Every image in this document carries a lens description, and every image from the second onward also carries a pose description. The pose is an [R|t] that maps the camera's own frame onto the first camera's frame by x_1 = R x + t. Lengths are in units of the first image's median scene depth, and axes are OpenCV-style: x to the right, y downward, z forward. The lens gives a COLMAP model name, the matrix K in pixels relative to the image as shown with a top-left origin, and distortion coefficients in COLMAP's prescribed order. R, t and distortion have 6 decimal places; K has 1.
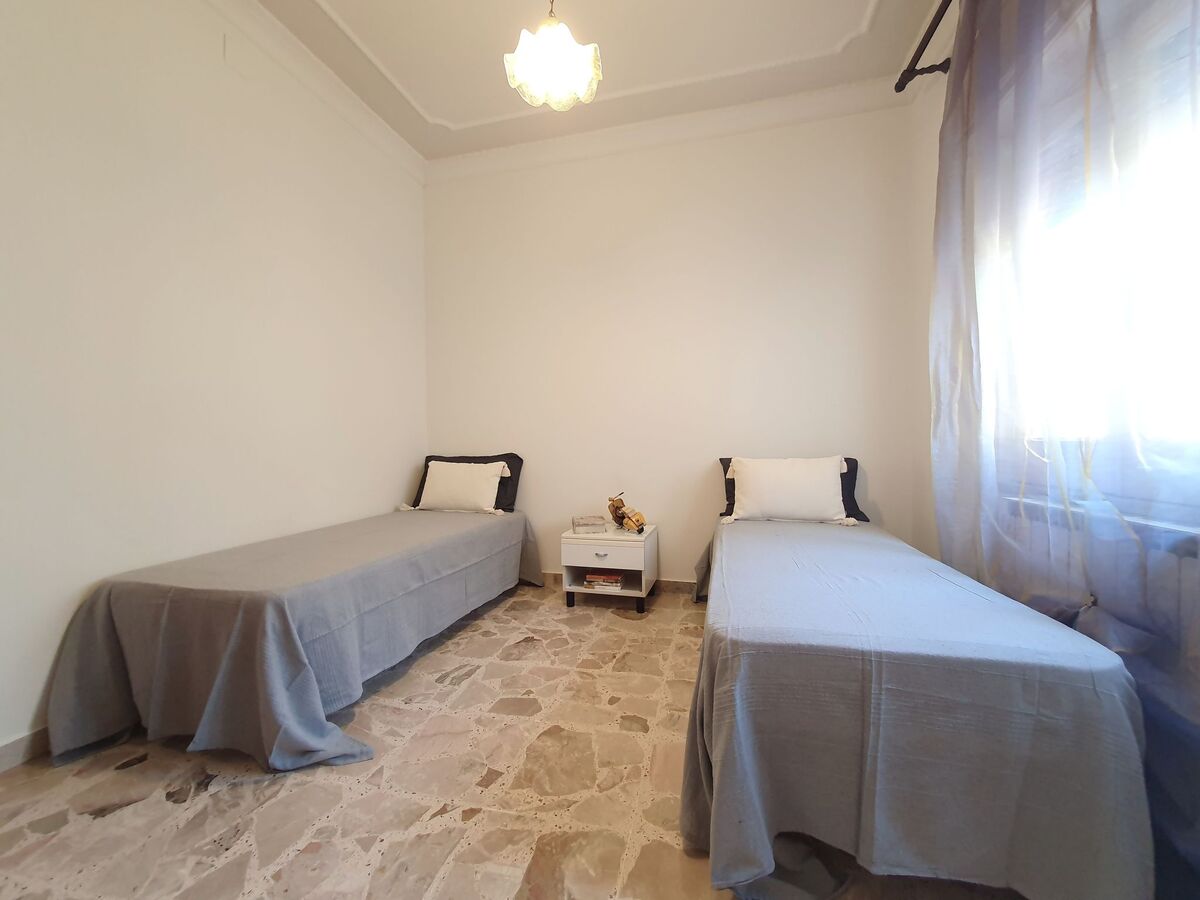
lens RADIAL K [[476.6, 0, 614.5], [0, 476.6, 451.8], [0, 0, 1]] dist [0.006175, -0.000027]
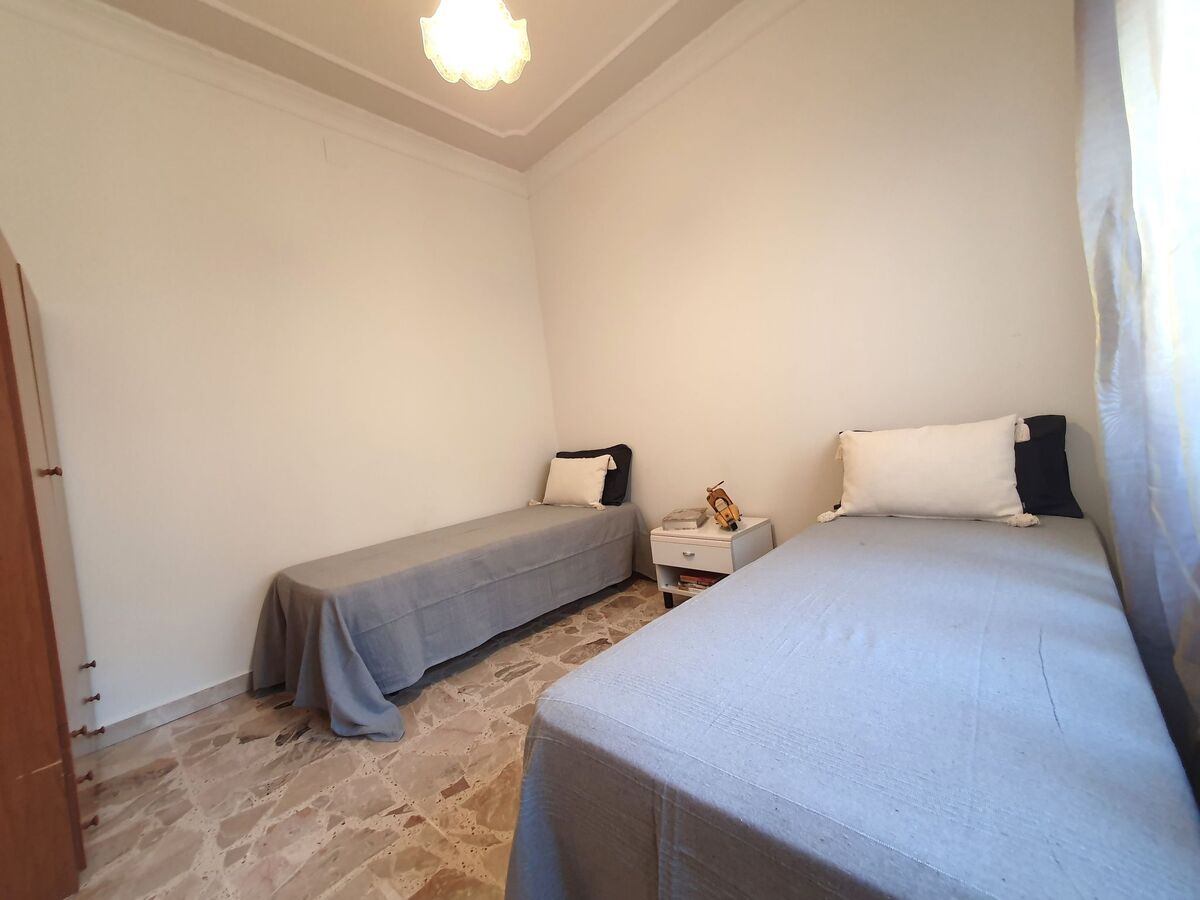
lens RADIAL K [[476.6, 0, 604.1], [0, 476.6, 452.5], [0, 0, 1]] dist [0.006175, -0.000027]
pose [[0.870281, -0.072768, -0.487150, 0.425256], [0.098102, 0.994819, 0.026655, -0.019075], [0.482686, -0.070988, 0.872912, 0.238150]]
